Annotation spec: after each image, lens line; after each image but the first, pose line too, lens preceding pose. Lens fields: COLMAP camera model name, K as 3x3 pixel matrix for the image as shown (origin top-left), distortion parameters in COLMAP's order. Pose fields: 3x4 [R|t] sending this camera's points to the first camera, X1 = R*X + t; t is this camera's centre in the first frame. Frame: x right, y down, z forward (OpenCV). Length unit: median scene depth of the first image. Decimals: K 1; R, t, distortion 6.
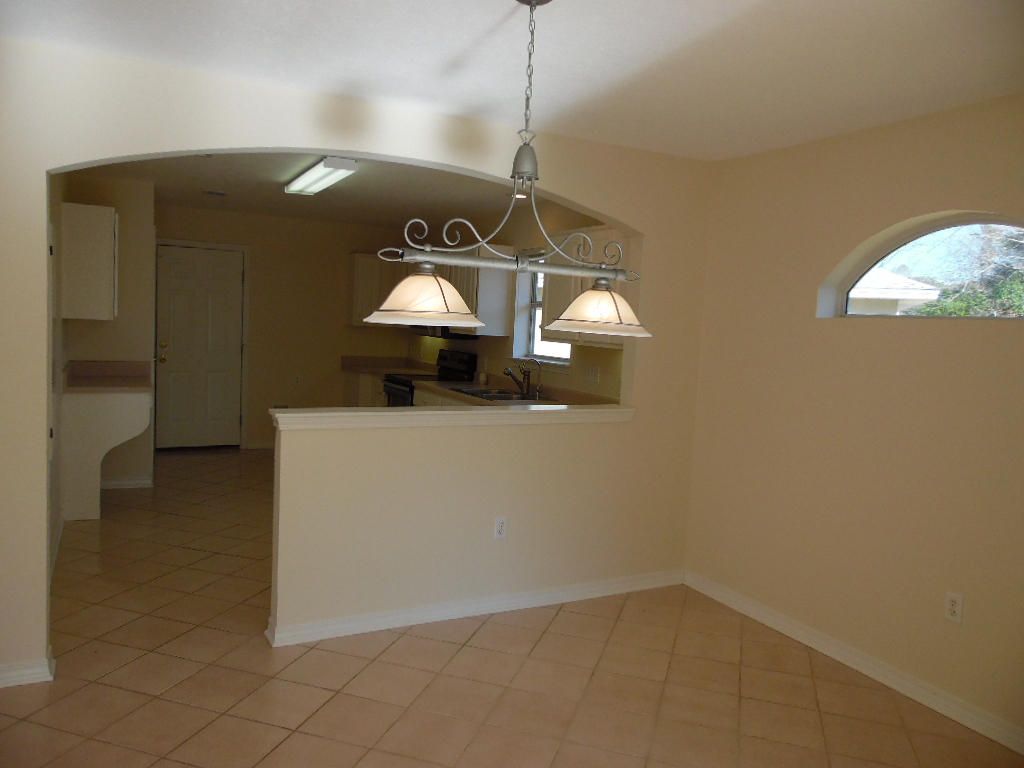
lens RADIAL K [[765.1, 0, 506.1], [0, 765.1, 379.3], [0, 0, 1]] dist [-0.049735, 0.089887]
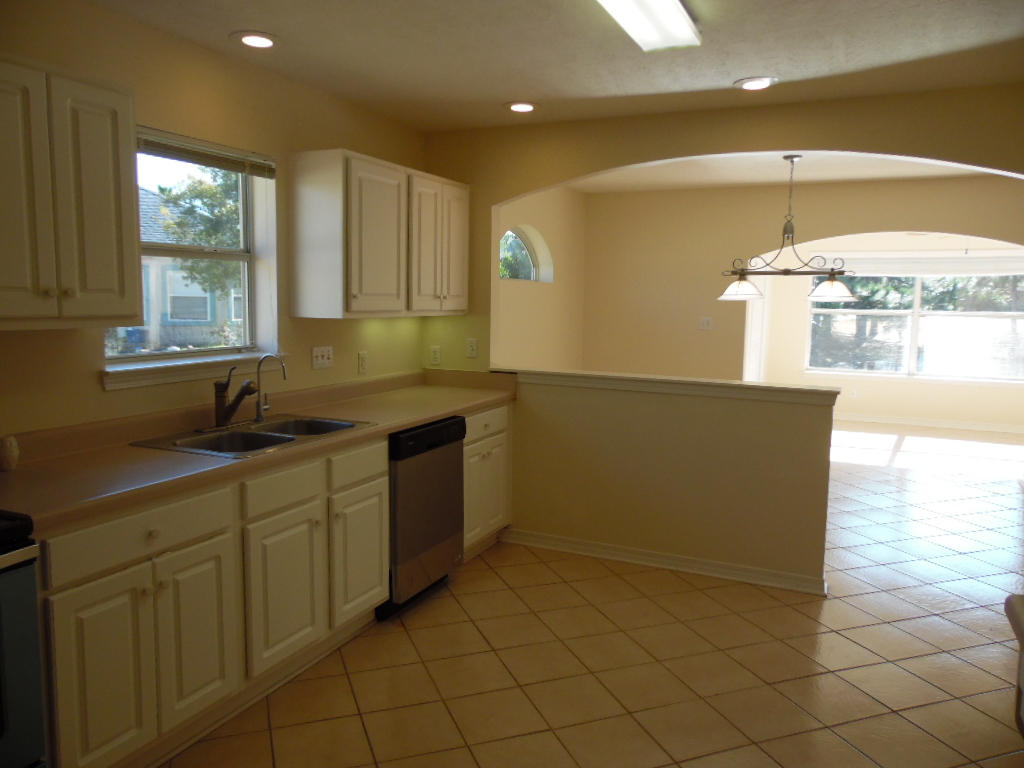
lens RADIAL K [[765.1, 0, 506.1], [0, 765.1, 379.3], [0, 0, 1]] dist [-0.049735, 0.089887]
pose [[-0.605473, -0.141894, 0.783114, -0.436273], [0.020722, 0.980834, 0.193740, -0.096497], [-0.795596, 0.133532, -0.590929, 1.017998]]
